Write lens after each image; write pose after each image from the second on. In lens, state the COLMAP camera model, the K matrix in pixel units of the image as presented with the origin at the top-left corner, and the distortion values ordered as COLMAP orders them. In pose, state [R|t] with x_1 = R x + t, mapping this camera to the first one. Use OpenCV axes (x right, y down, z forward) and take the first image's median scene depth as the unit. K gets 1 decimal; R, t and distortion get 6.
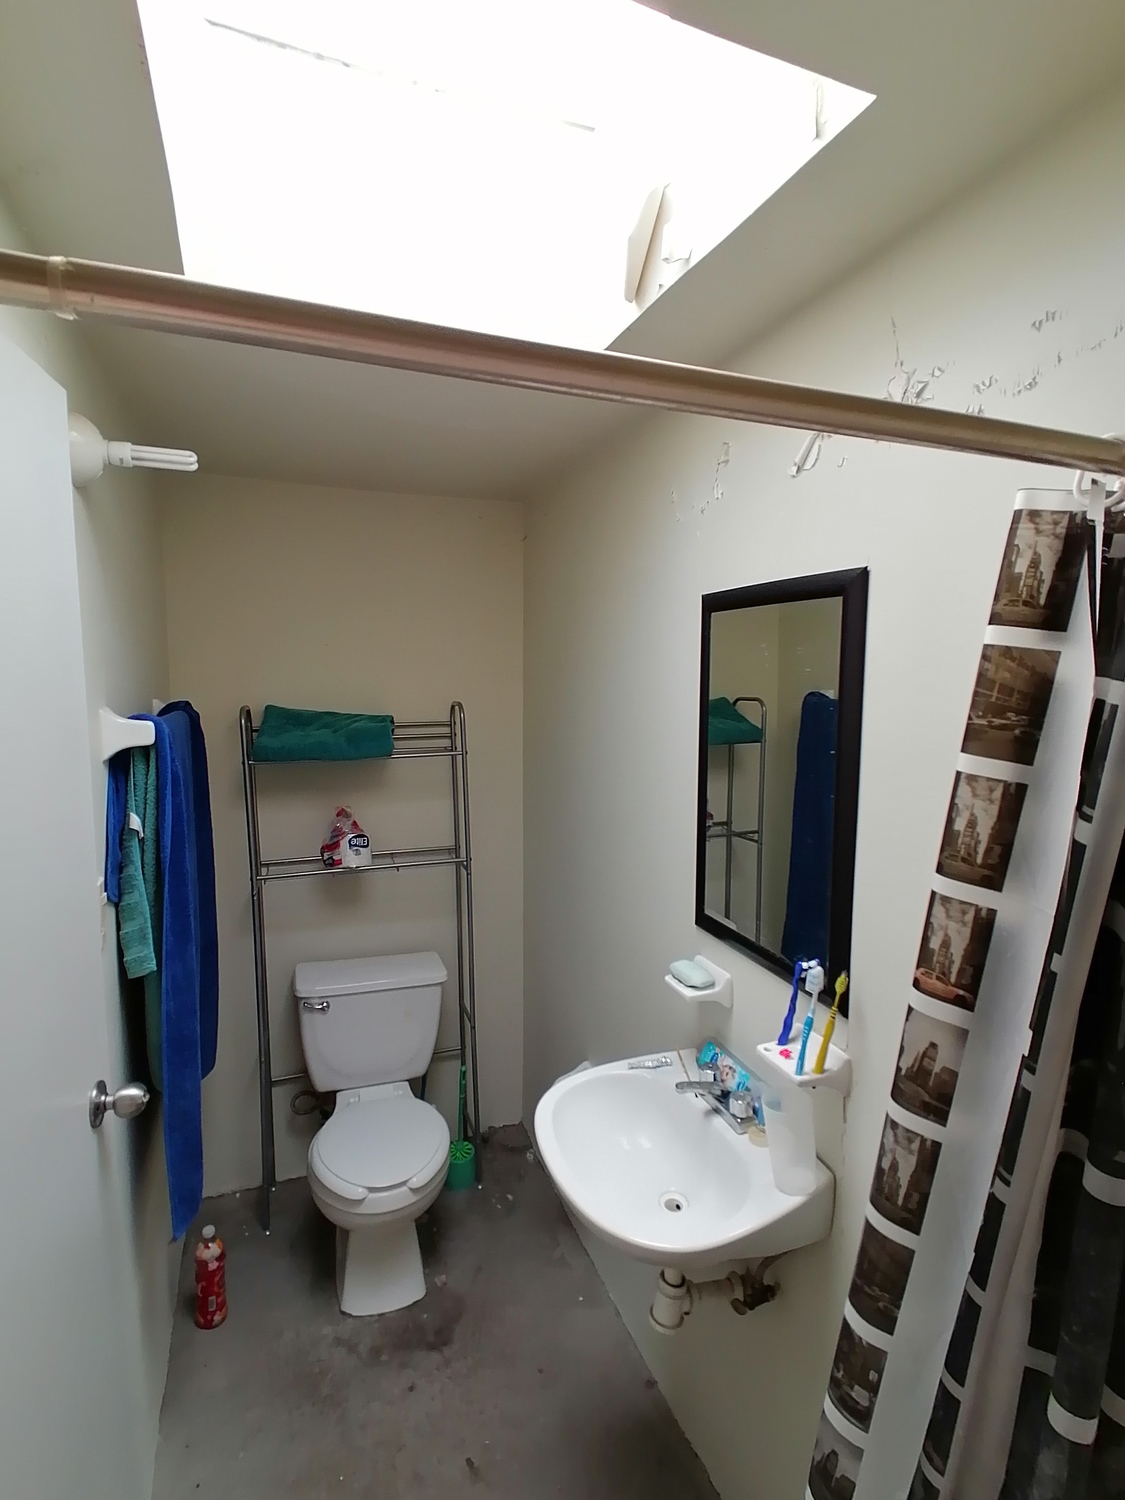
lens RADIAL K [[696.9, 0, 562.5], [0, 696.9, 750.0], [0, 0, 1]] dist [-0.022687, -0.000471]
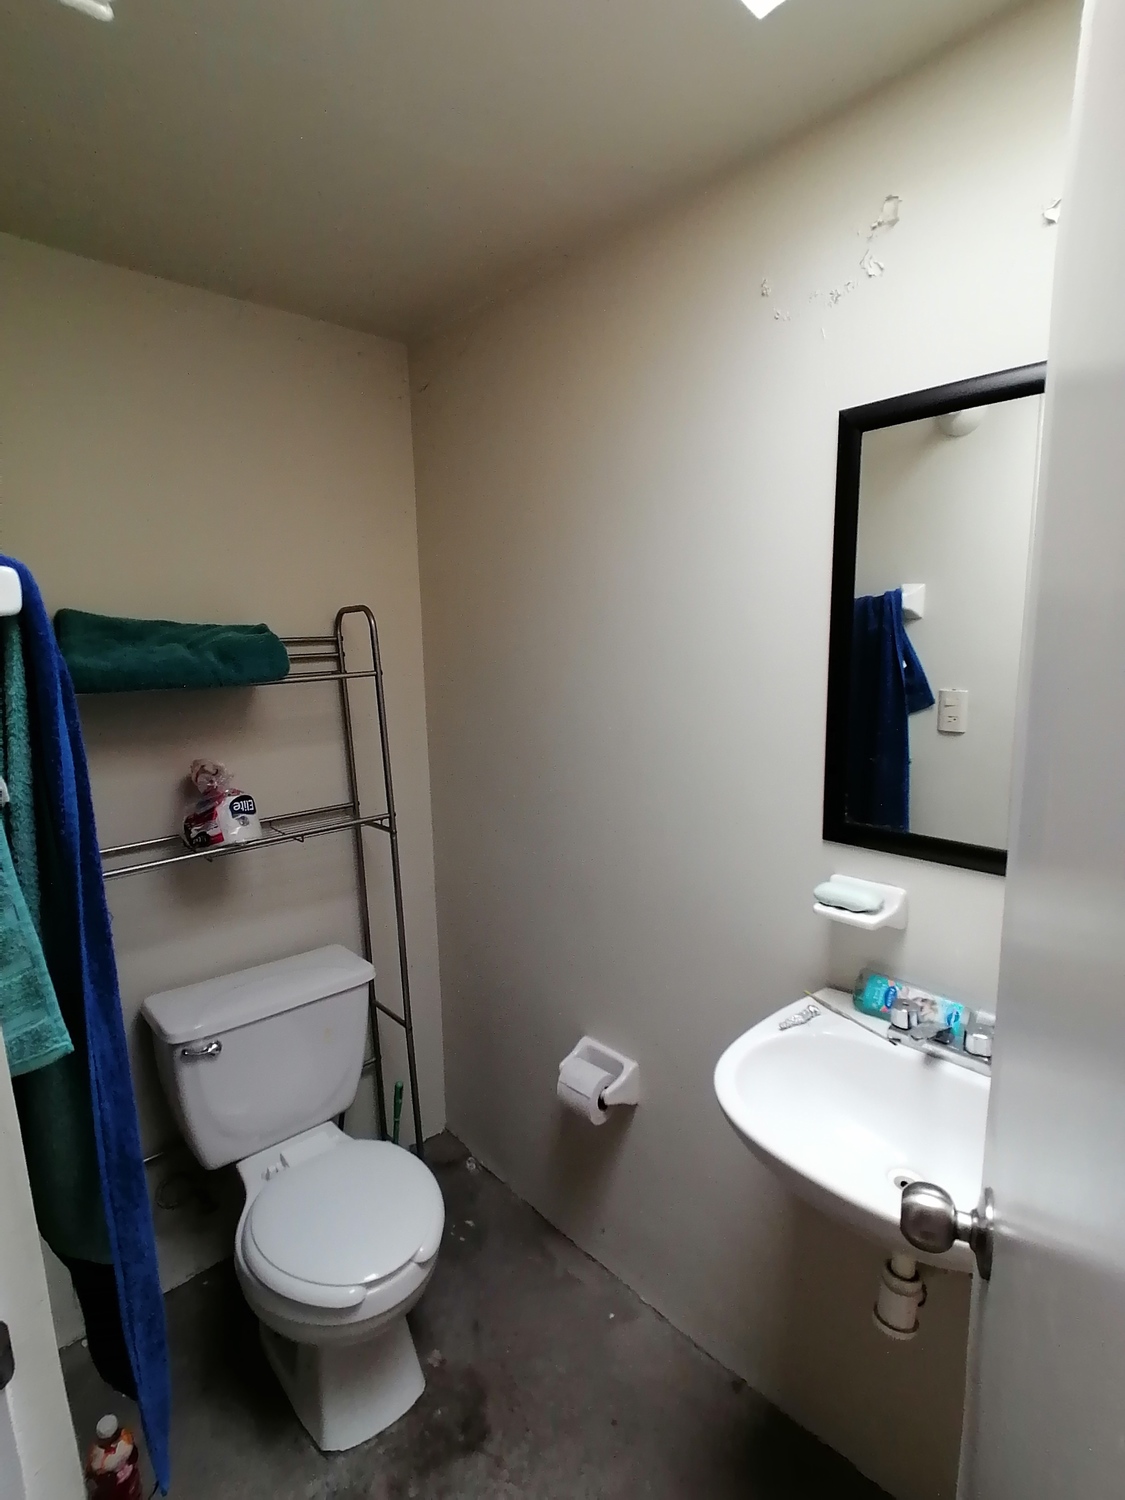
lens RADIAL K [[721.4, 0, 562.5], [0, 721.4, 750.0], [0, 0, 1]] dist [-0.024432, -0.001032]
pose [[0.930822, -0.085756, 0.355269, -0.248430], [0.064798, 0.995405, 0.070501, 0.046993], [-0.359683, -0.042603, 0.932102, 0.224077]]
